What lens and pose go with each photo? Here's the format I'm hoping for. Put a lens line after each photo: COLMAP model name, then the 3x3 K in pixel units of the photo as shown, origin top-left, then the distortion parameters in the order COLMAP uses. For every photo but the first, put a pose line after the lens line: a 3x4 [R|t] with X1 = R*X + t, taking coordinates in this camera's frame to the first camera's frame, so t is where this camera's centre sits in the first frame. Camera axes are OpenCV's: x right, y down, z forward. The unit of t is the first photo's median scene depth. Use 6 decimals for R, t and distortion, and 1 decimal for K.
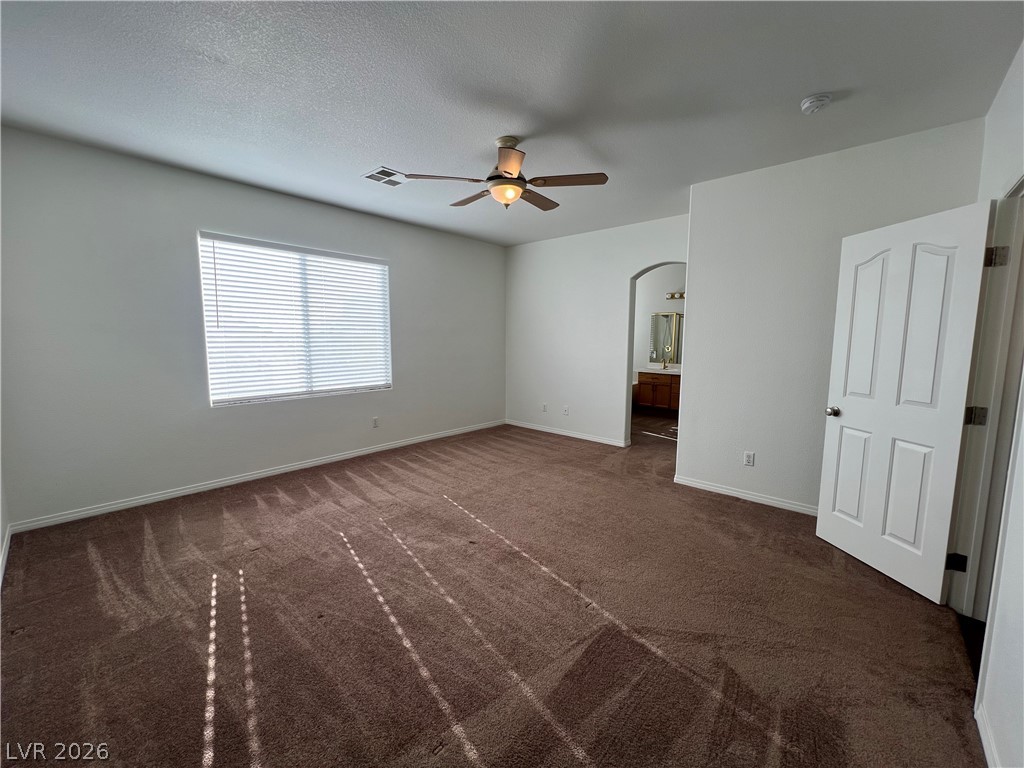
lens RADIAL K [[411.4, 0, 507.8], [0, 411.4, 381.7], [0, 0, 1]] dist [-0.003178, 0.001630]
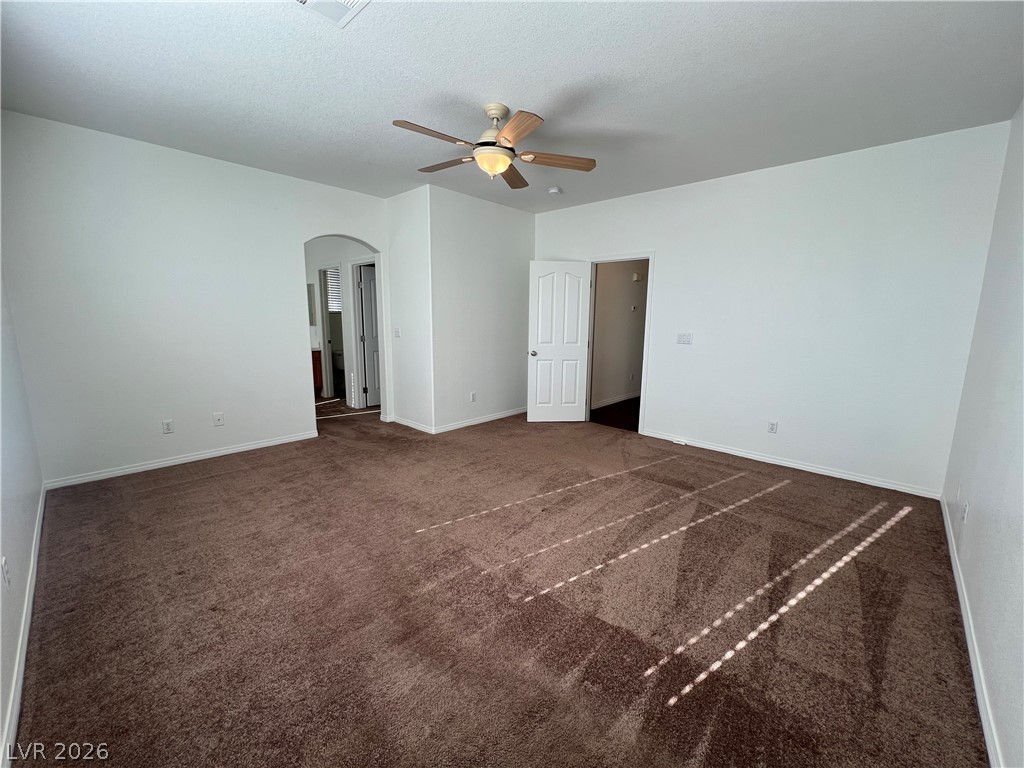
lens RADIAL K [[411.4, 0, 512.4], [0, 411.4, 382.2], [0, 0, 1]] dist [-0.003178, 0.001630]
pose [[0.003830, -0.160945, 0.986956, -0.835486], [0.097304, 0.982340, 0.159814, -0.083031], [-0.995247, 0.095423, 0.019423, 0.803404]]
